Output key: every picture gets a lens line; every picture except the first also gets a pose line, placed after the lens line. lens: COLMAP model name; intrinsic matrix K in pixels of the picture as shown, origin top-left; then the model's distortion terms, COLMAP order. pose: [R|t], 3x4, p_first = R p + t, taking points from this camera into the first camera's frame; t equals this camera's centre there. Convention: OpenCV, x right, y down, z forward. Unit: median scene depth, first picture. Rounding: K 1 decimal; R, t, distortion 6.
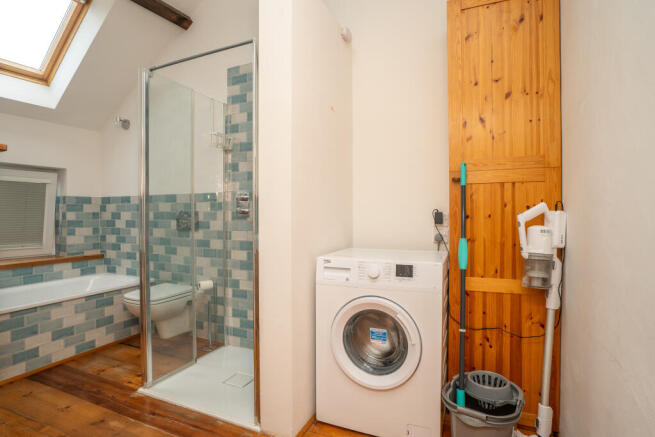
lens RADIAL K [[338.8, 0, 324.3], [0, 338.8, 217.4], [0, 0, 1]] dist [-0.002661, 0.000059]
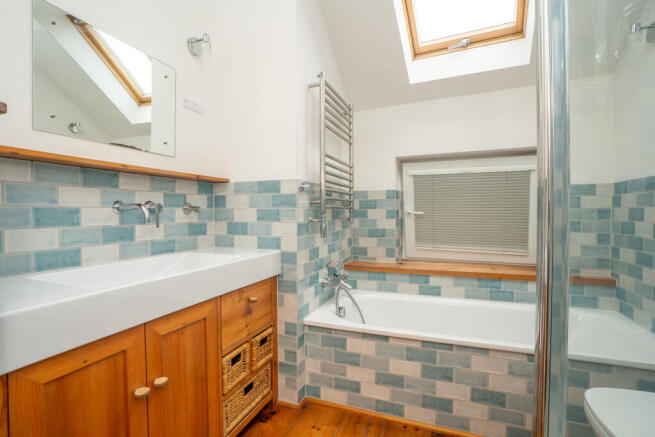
lens RADIAL K [[304.9, 0, 324.5], [0, 304.9, 217.6], [0, 0, 1]] dist [-0.027554, 0.001102]
pose [[0.025295, 0.022425, -0.999428, -0.159849], [0.003851, 0.999739, 0.022530, -0.013242], [0.999673, -0.004419, 0.025202, 0.507365]]
